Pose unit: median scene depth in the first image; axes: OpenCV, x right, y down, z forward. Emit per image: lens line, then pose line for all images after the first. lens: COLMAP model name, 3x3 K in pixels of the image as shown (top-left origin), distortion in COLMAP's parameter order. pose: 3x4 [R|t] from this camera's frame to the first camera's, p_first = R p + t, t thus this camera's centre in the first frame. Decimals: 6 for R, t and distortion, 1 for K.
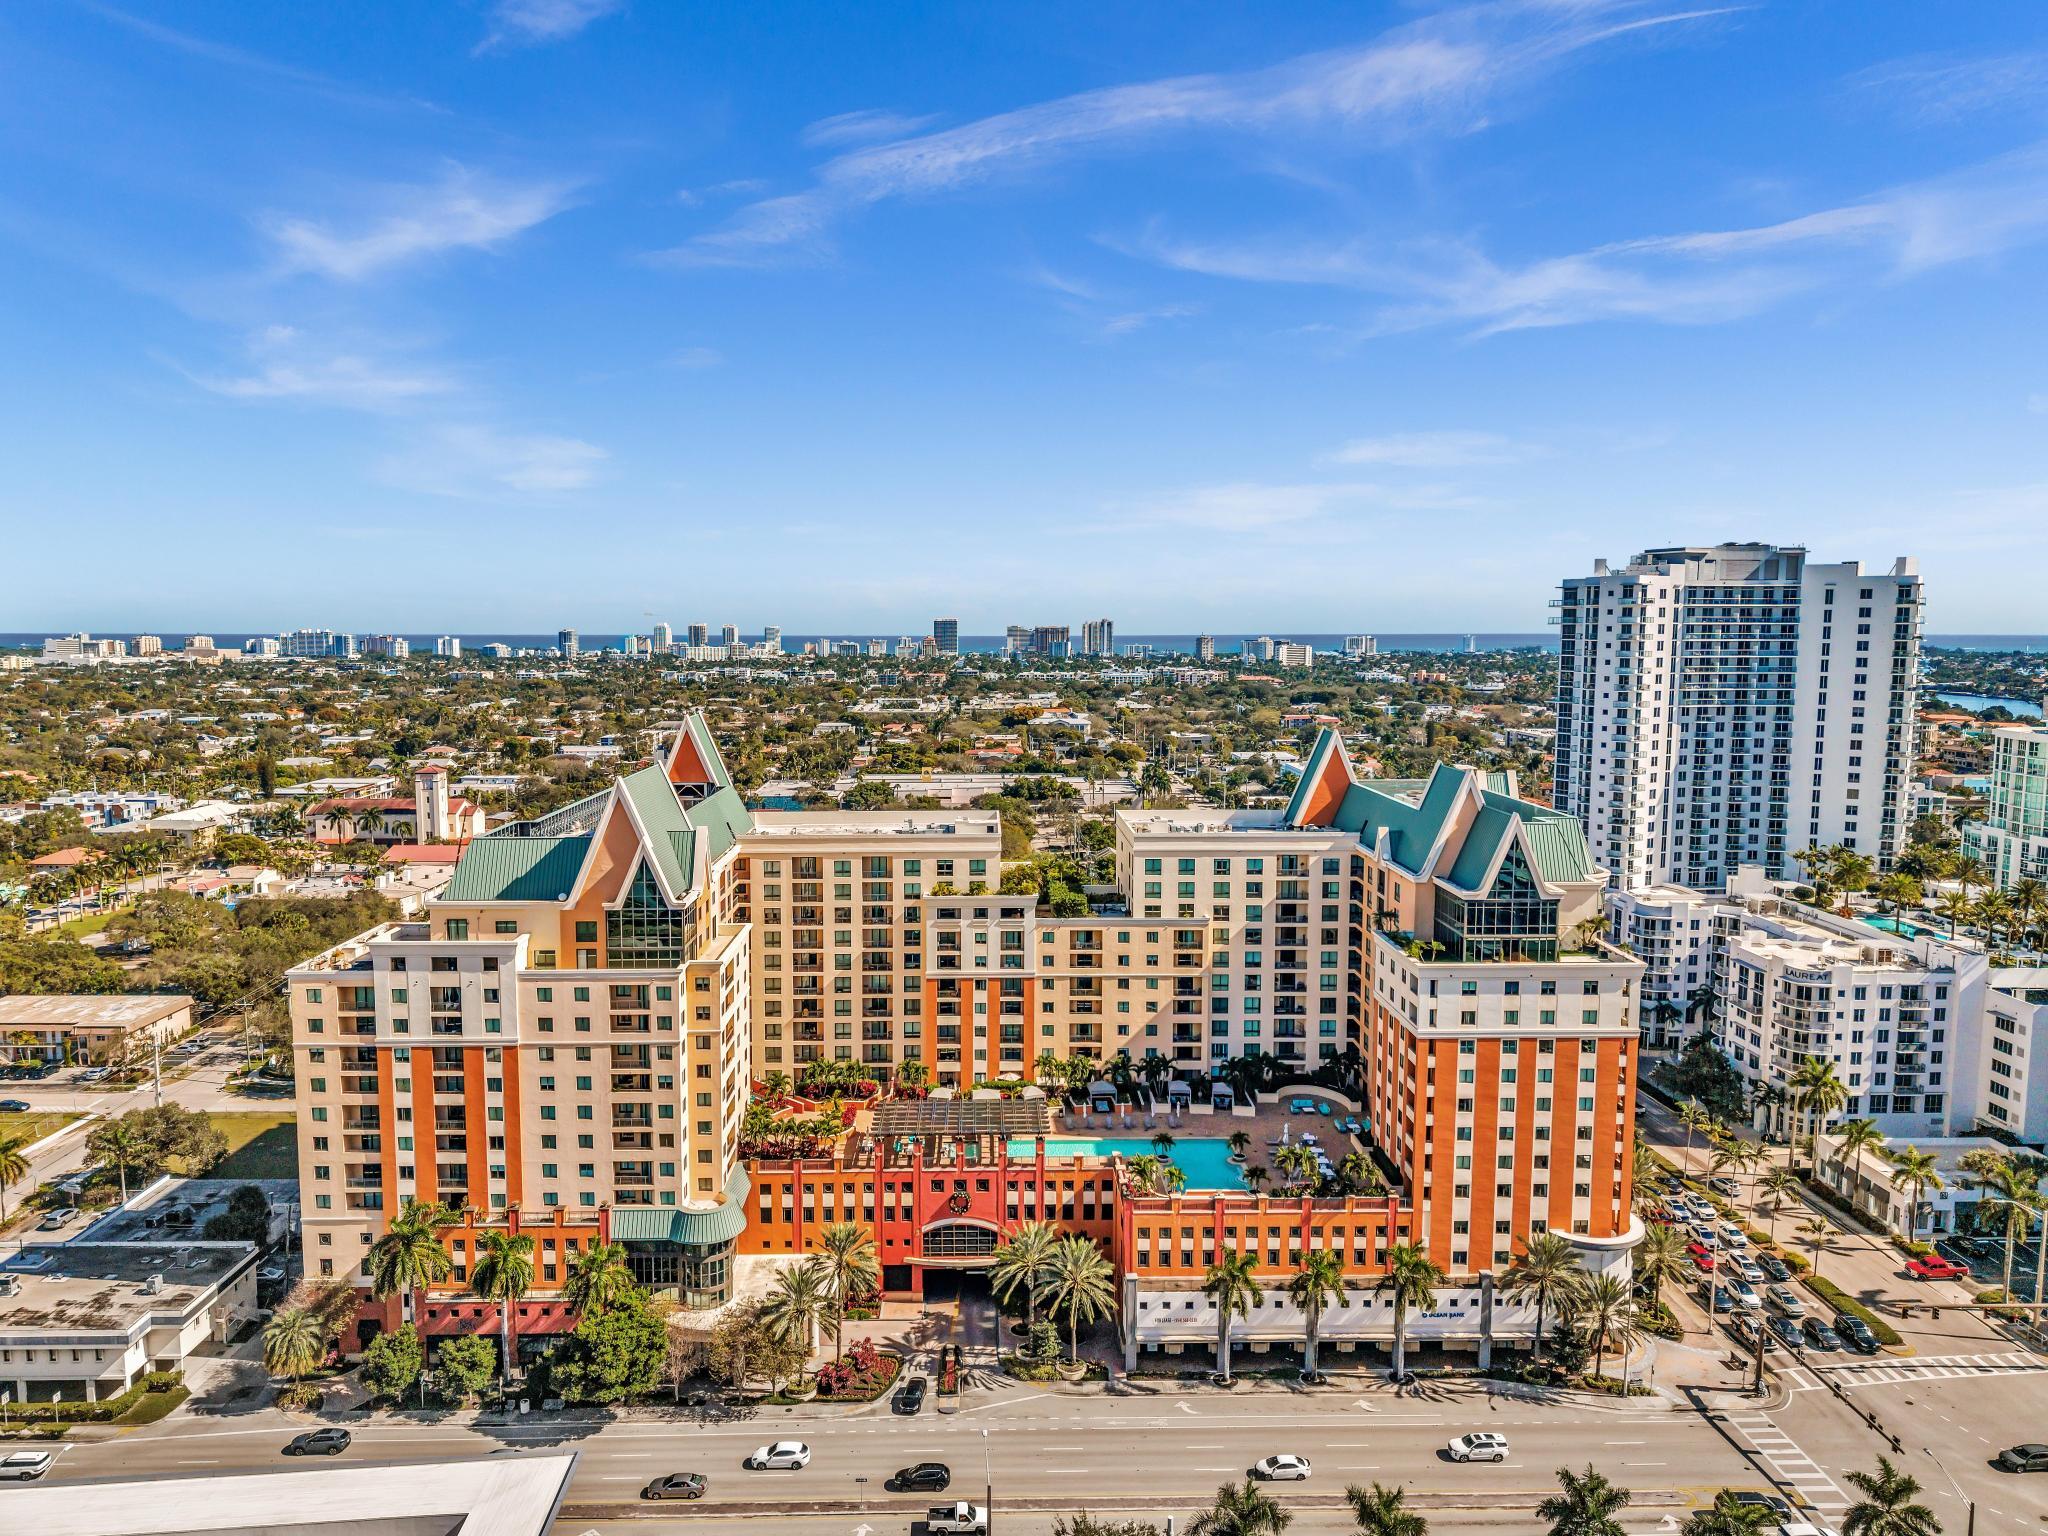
lens RADIAL K [[1394.2, 0, 1015.1], [0, 1394.2, 742.9], [0, 0, 1]] dist [0.084894, -0.169760]
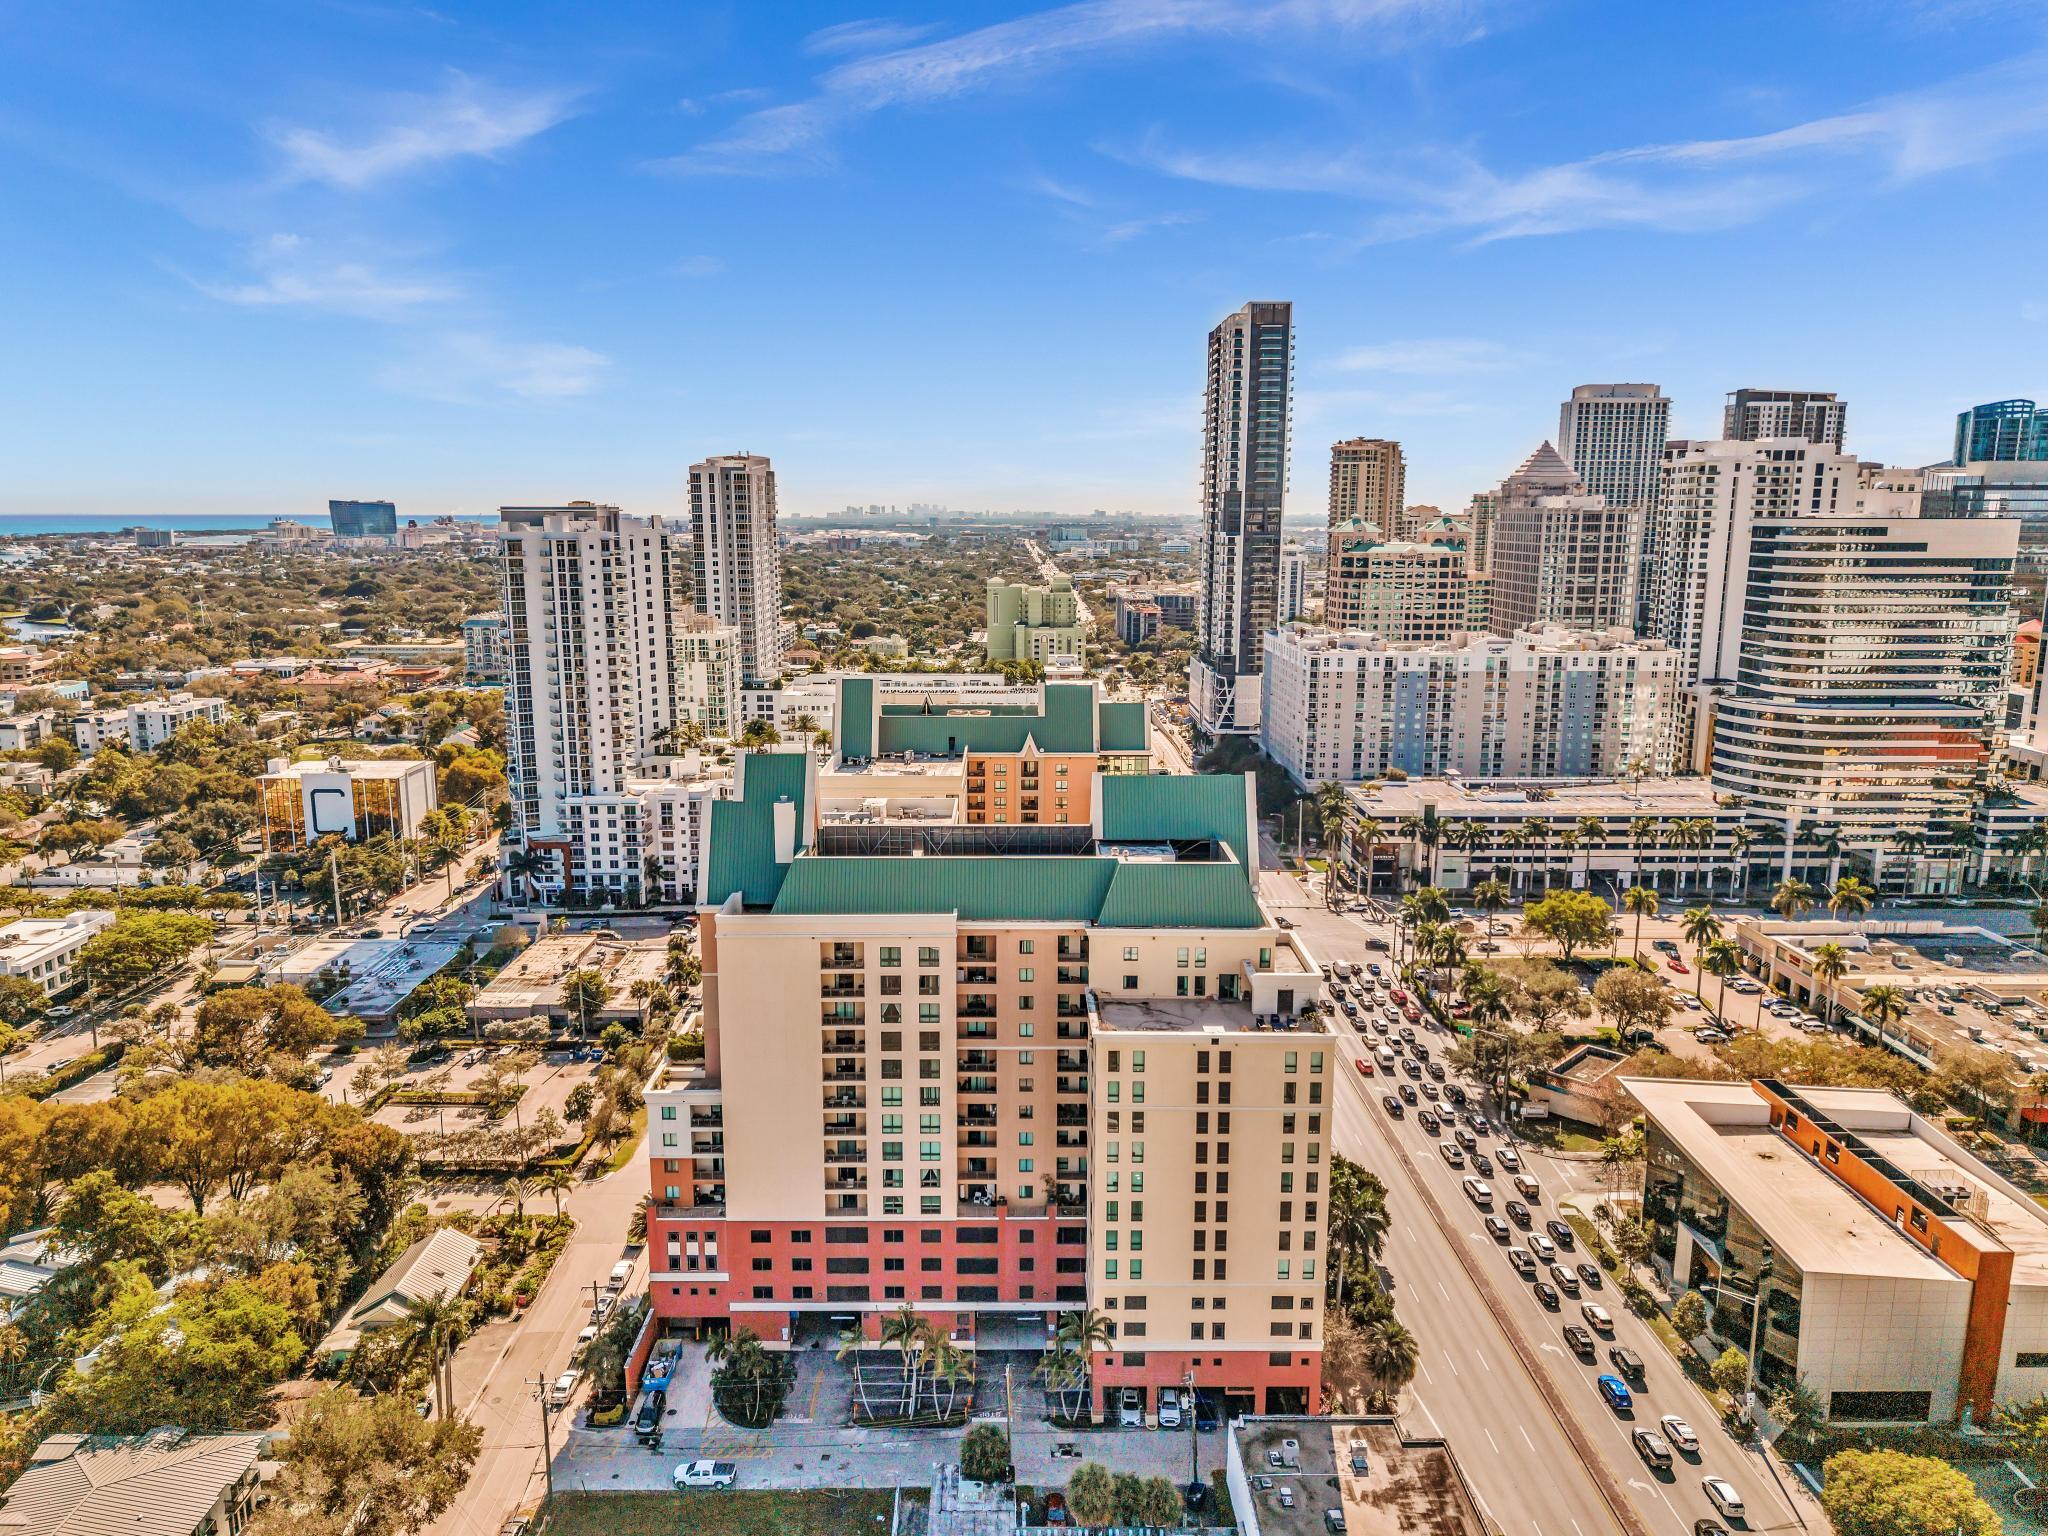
lens RADIAL K [[1383.9, 0, 1013.0], [0, 1383.9, 770.4], [0, 0, 1]] dist [0.026409, -0.028923]
pose [[0.027587, -0.186680, 0.982033, -1.096315], [0.087163, 0.979115, 0.183676, -0.156403], [-0.995812, 0.080530, 0.043282, 0.908856]]
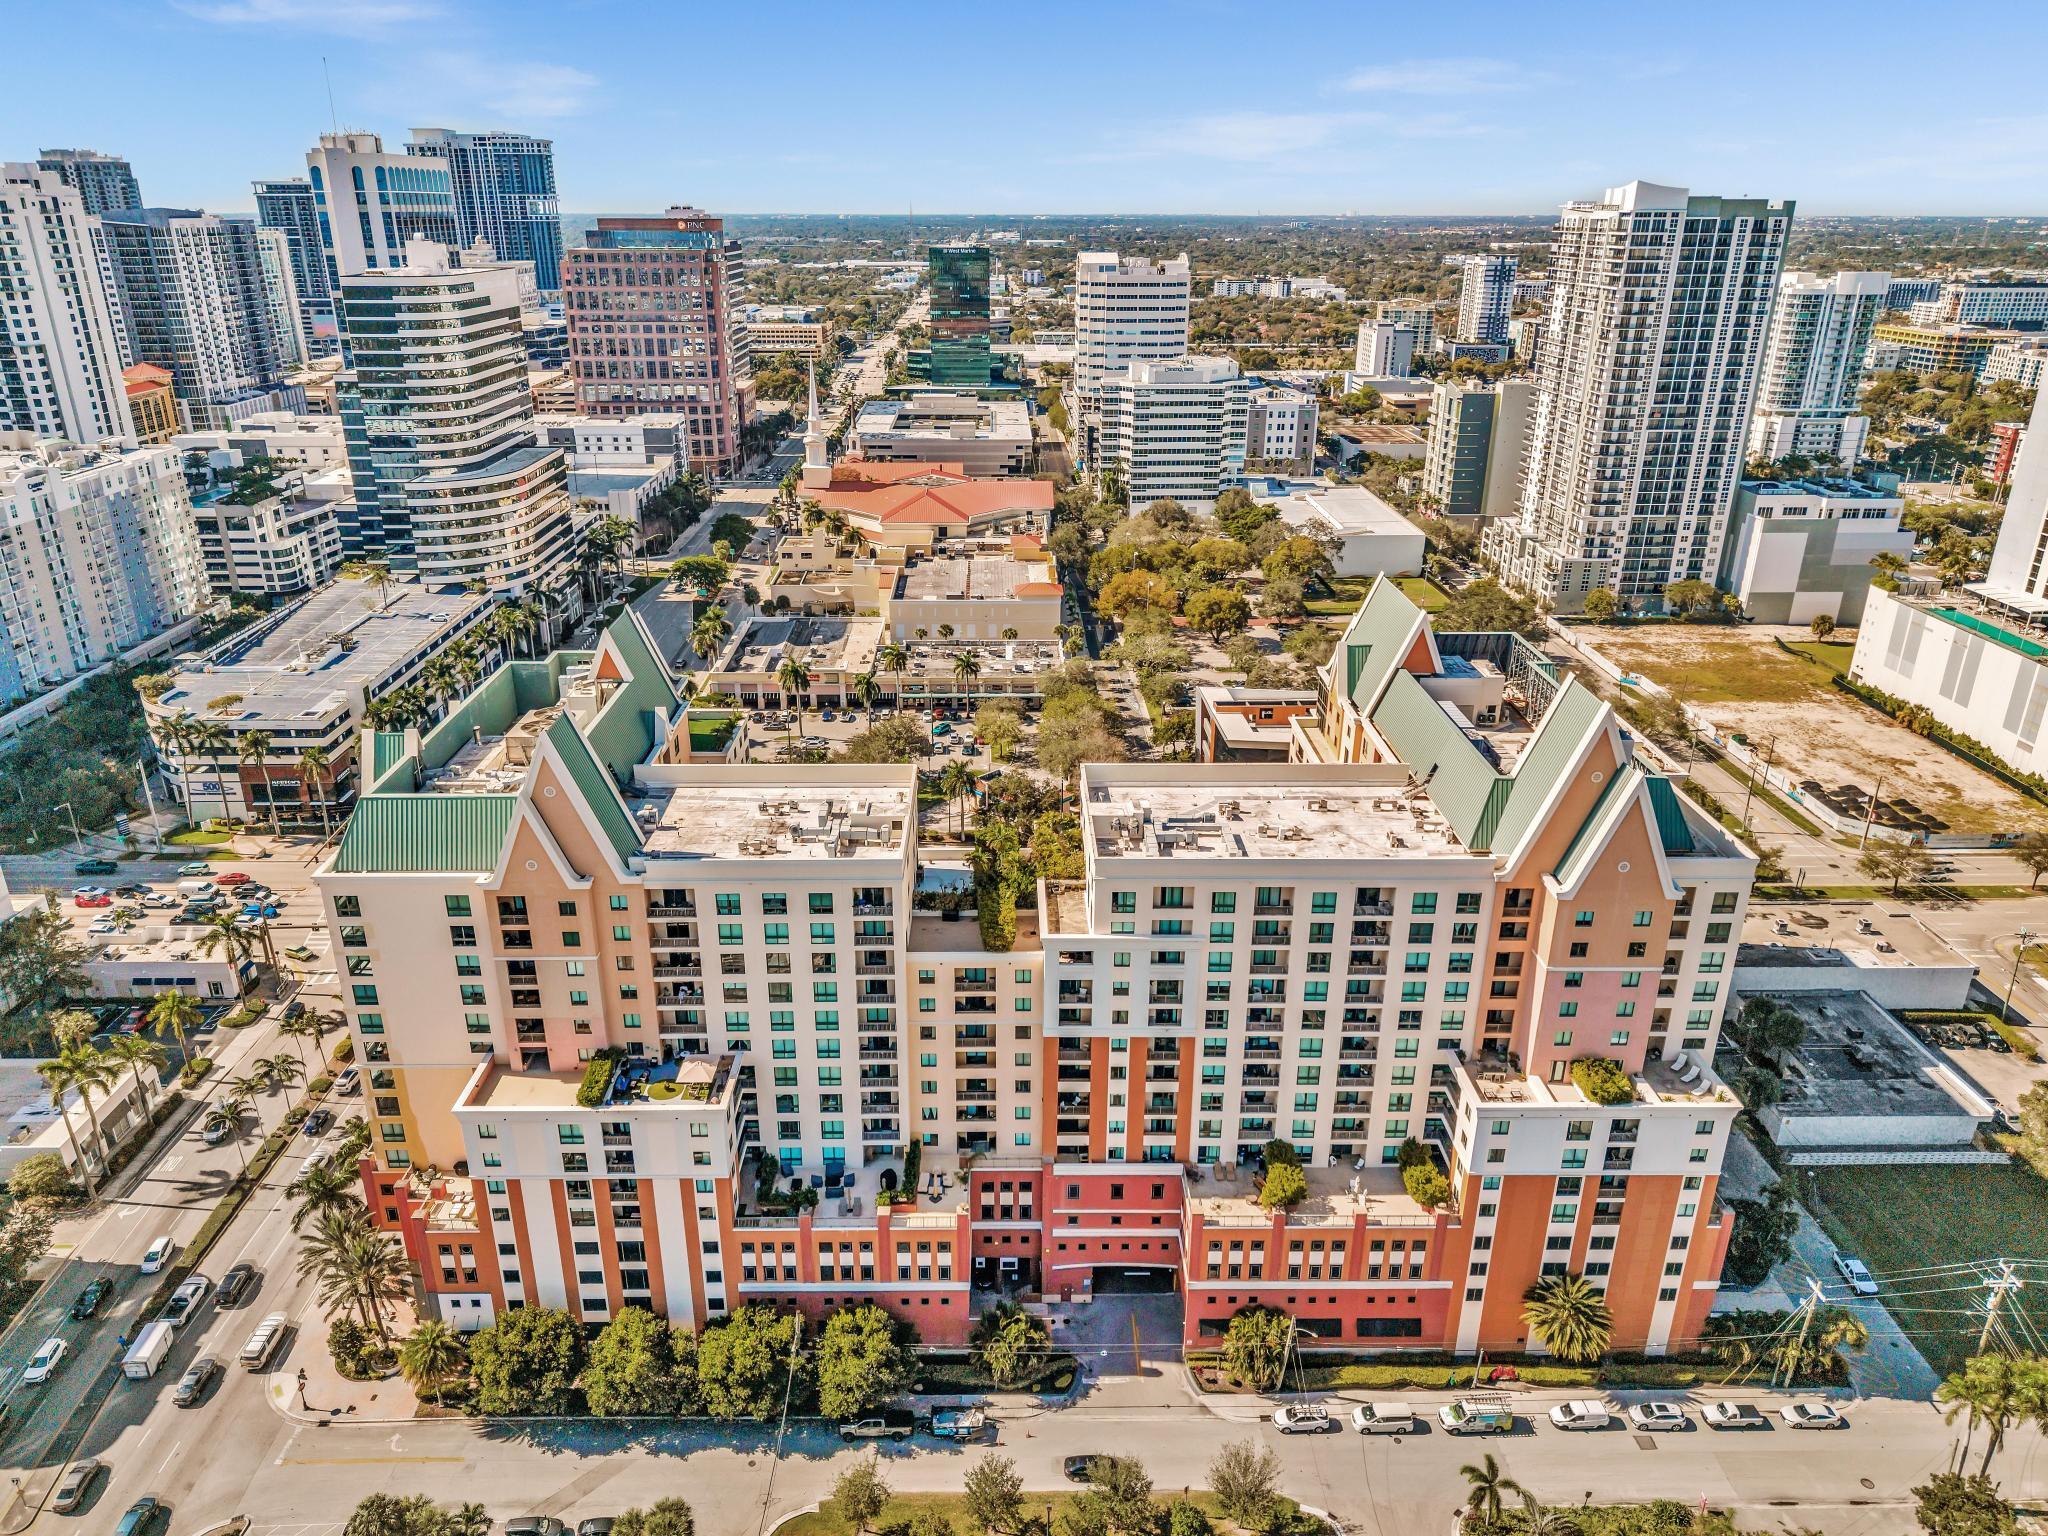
lens RADIAL K [[1382.6, 0, 1011.9], [0, 1382.6, 765.2], [0, 0, 1]] dist [0.008295, -0.003327]
pose [[-0.999786, -0.011744, 0.017023, 0.017348], [-0.002744, 0.891161, 0.453679, -0.296080], [-0.020498, 0.453535, -0.891003, 1.713229]]
